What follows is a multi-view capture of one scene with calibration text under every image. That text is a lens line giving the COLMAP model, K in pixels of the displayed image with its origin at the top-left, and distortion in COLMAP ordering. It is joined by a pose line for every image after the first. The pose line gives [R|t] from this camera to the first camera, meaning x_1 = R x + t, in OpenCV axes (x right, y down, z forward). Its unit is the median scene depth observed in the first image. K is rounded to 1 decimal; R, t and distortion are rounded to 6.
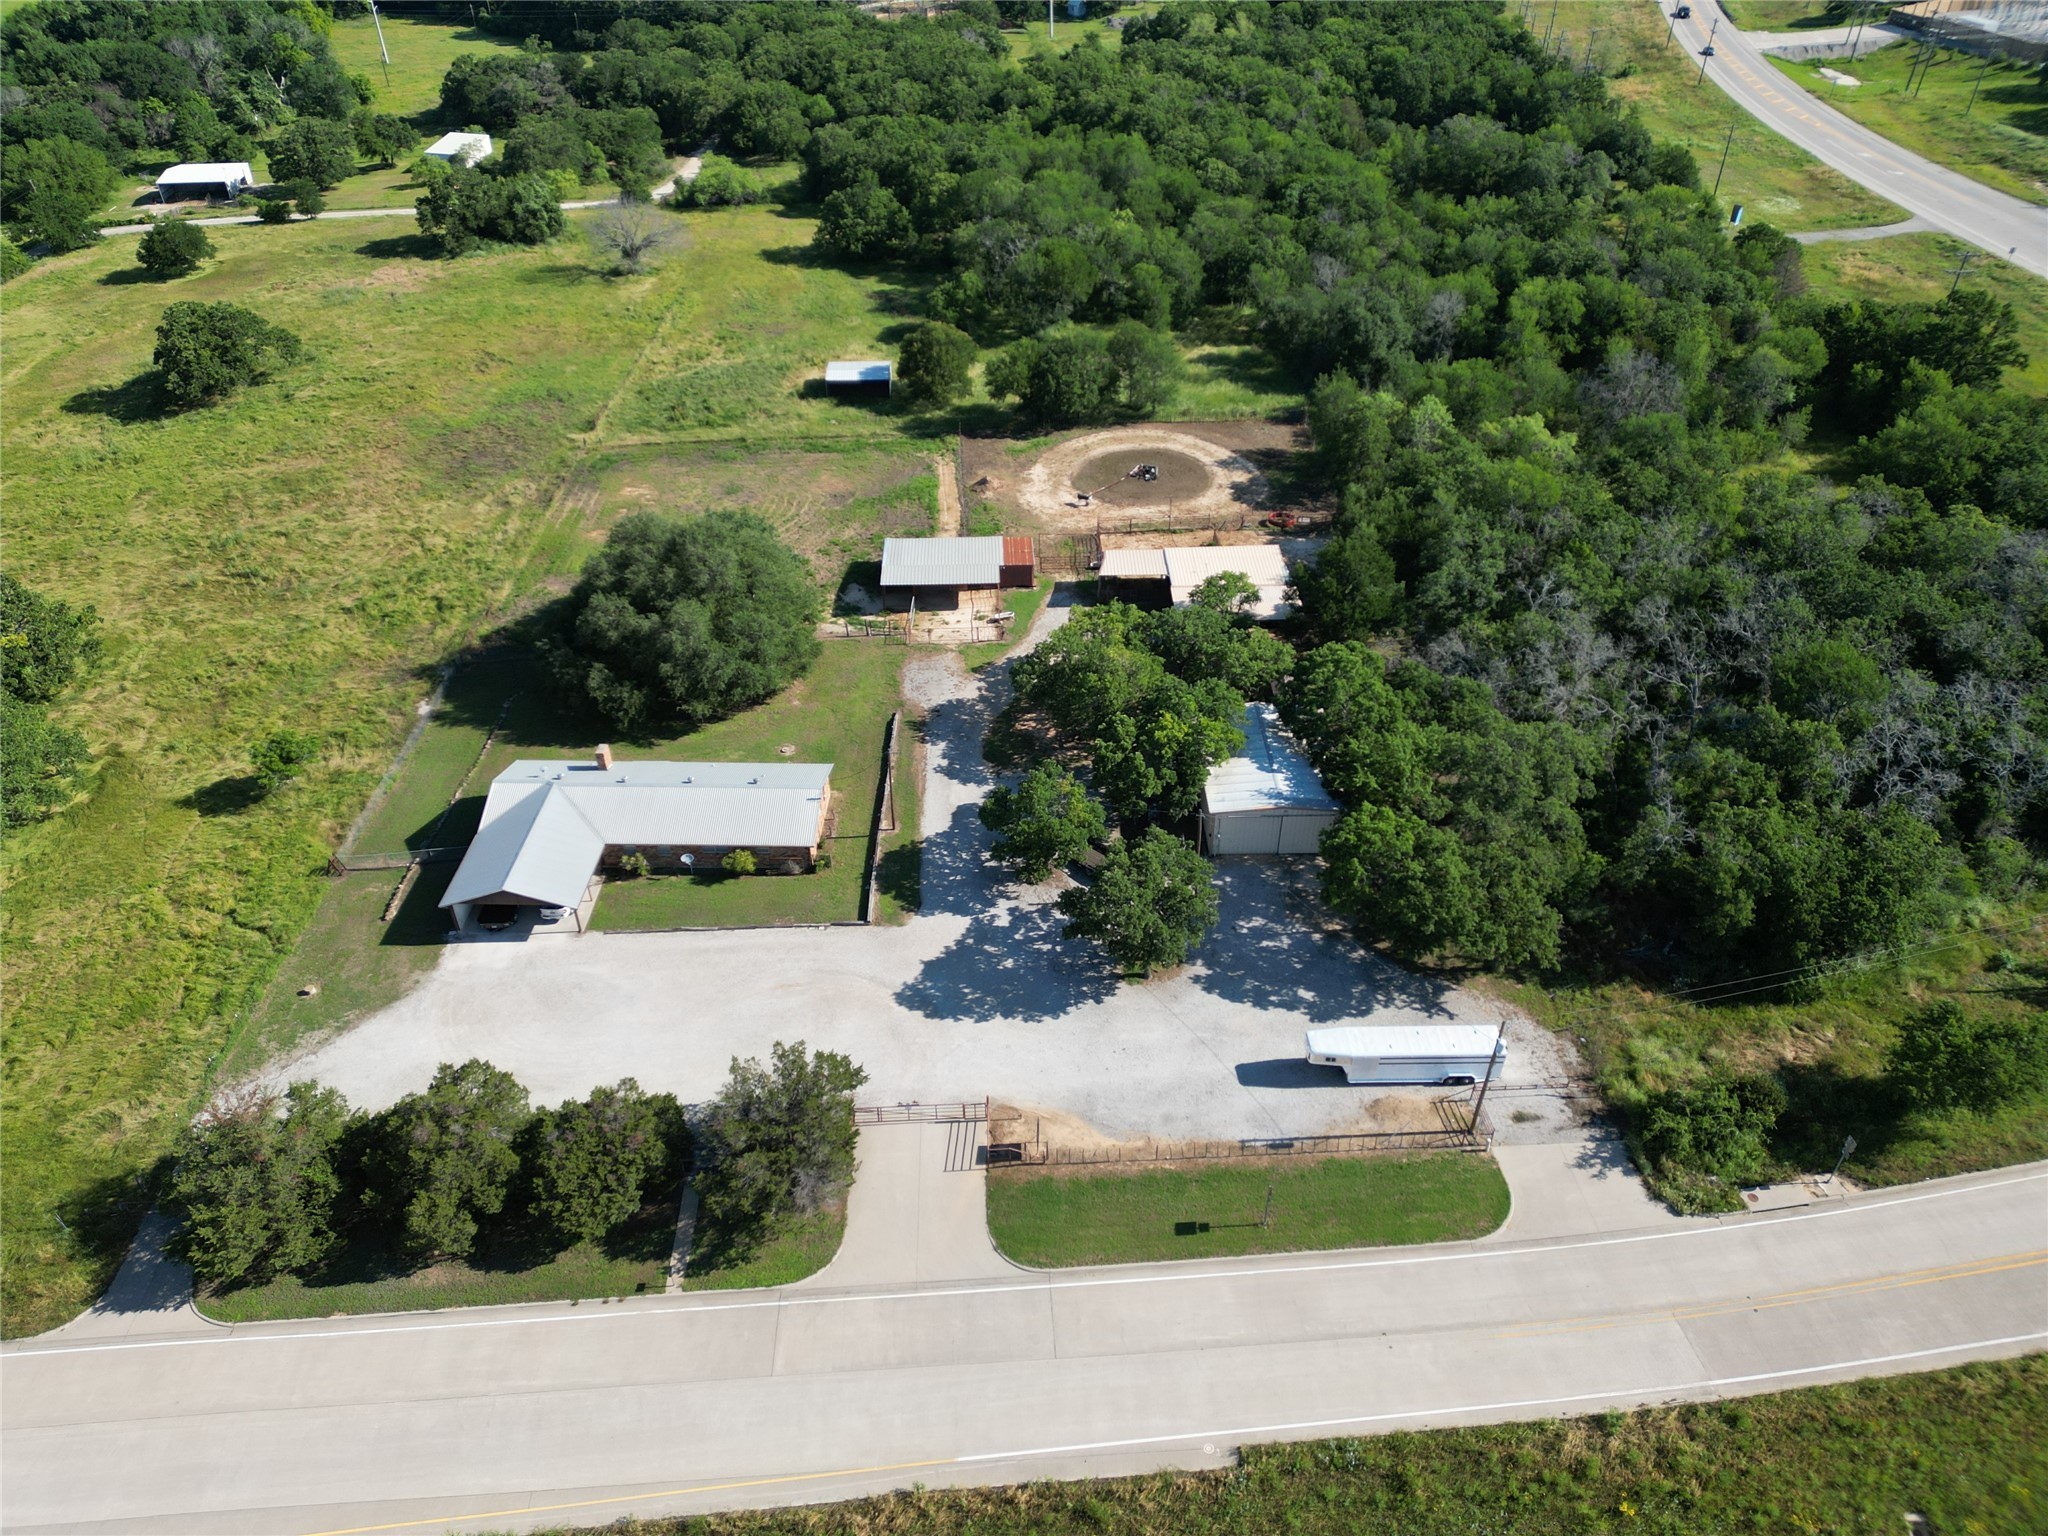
lens RADIAL K [[1425.7, 0, 1024.0], [0, 1425.7, 768.0], [0, 0, 1]] dist [0.075363, -0.069255]
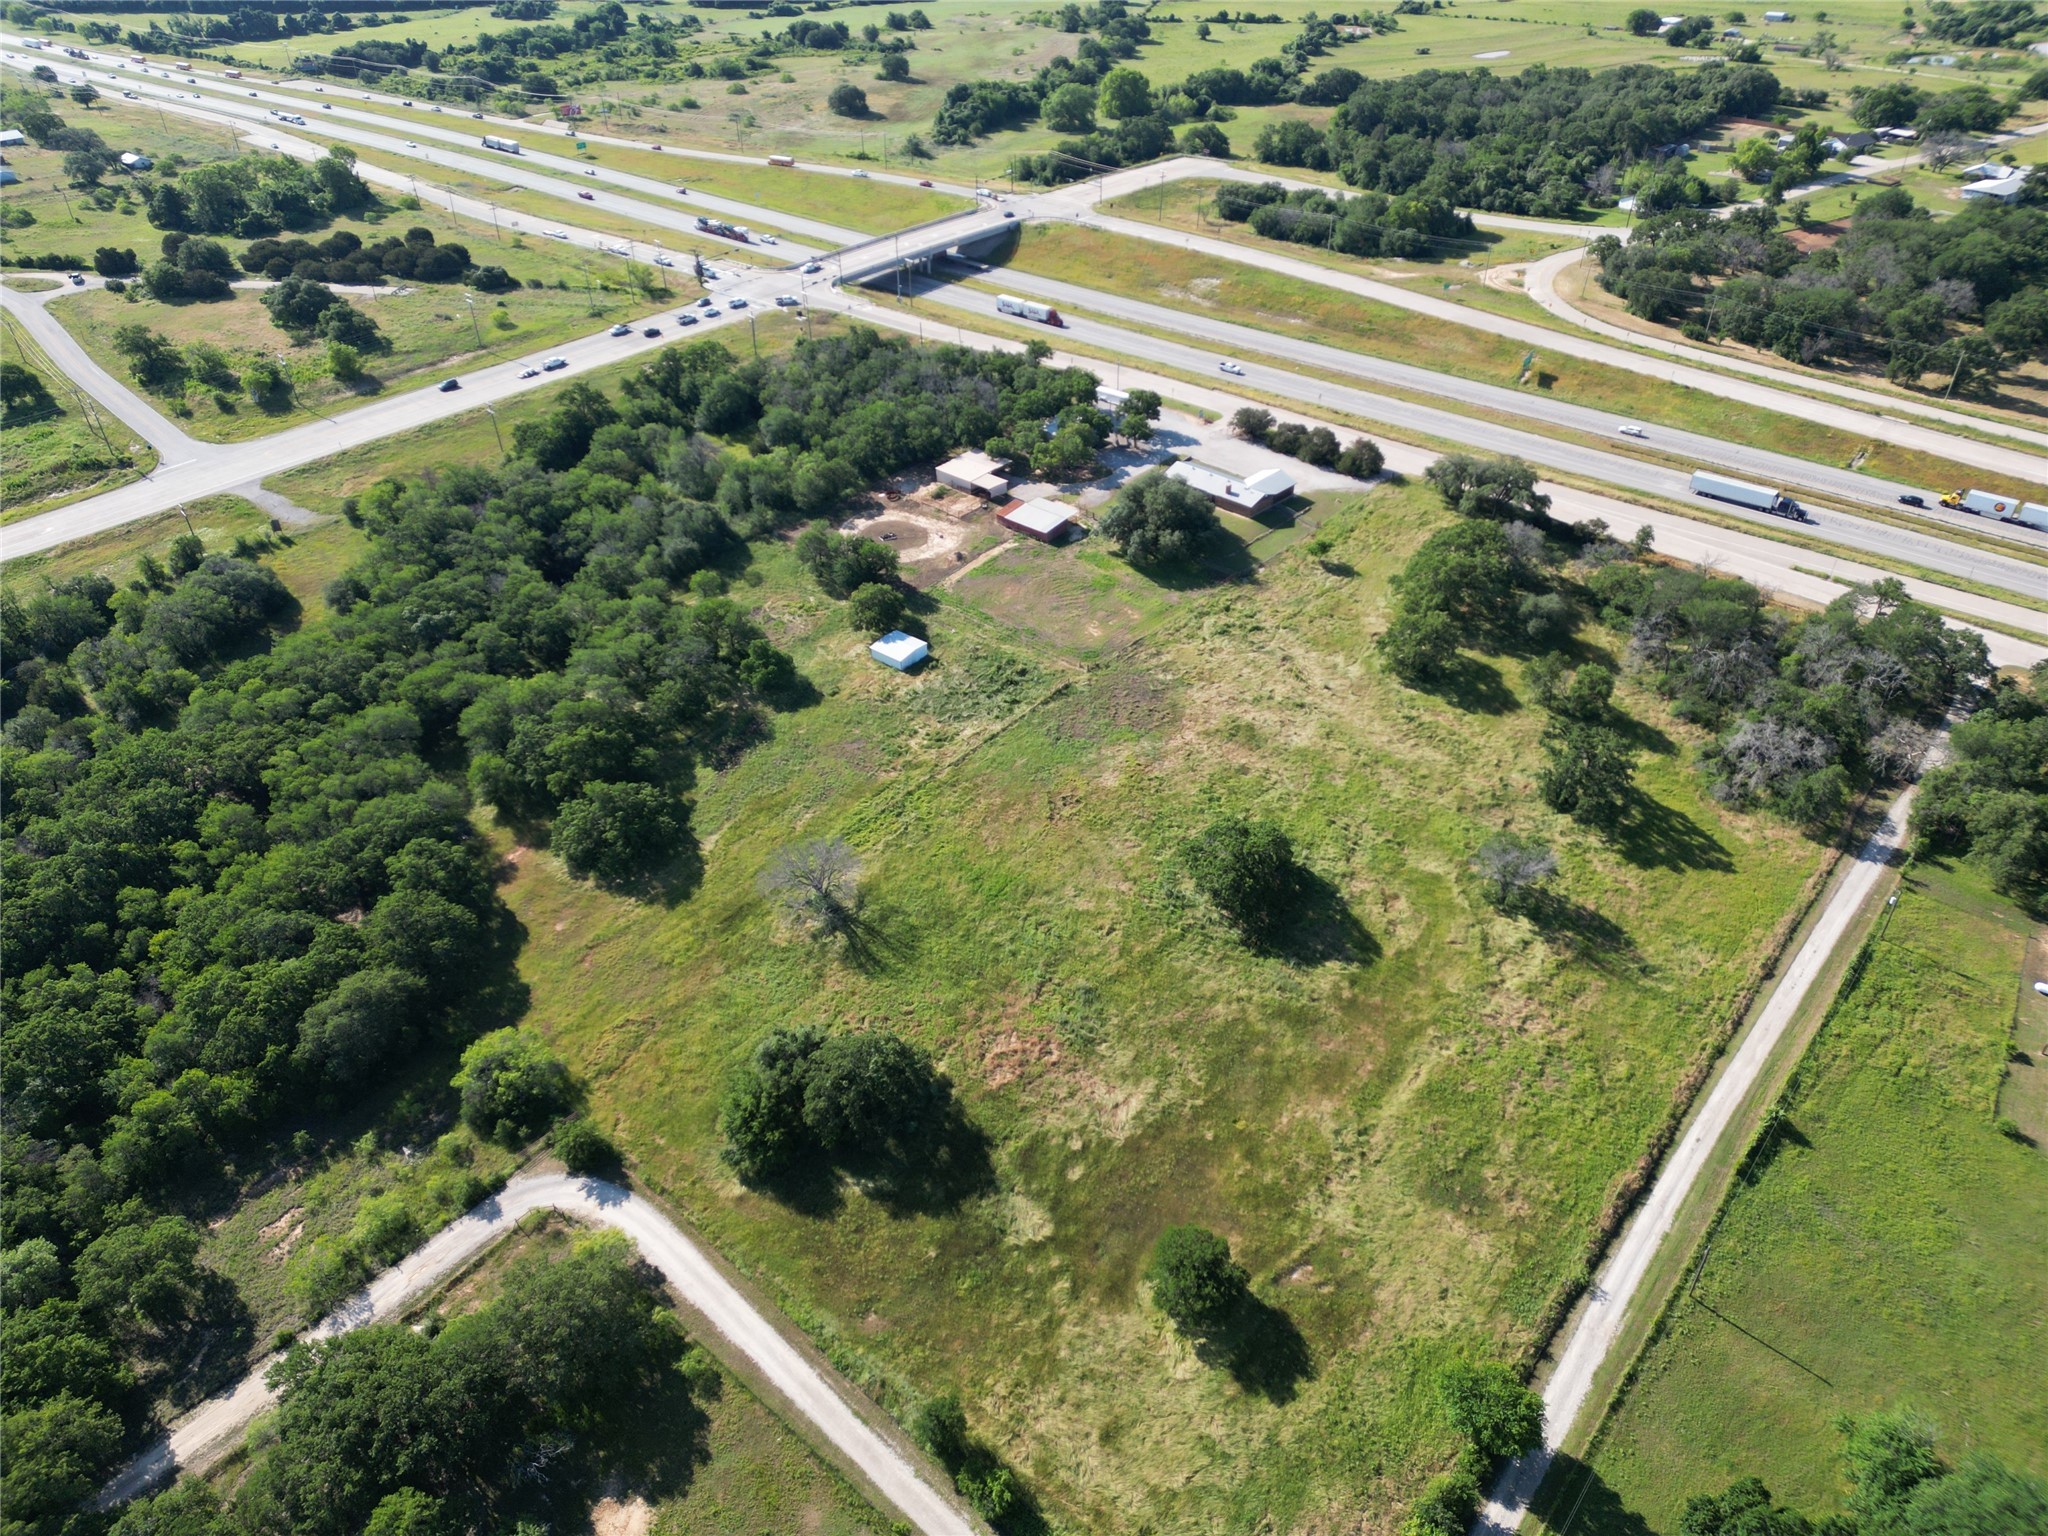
lens RADIAL K [[1445.7, 0, 1024.0], [0, 1445.7, 768.0], [0, 0, 1]] dist [0.072726, -0.062786]
pose [[-0.731638, -0.374672, 0.569497, -1.145201], [0.426132, 0.400702, 0.811079, -1.422679], [-0.532087, 0.836097, -0.133509, 1.278461]]
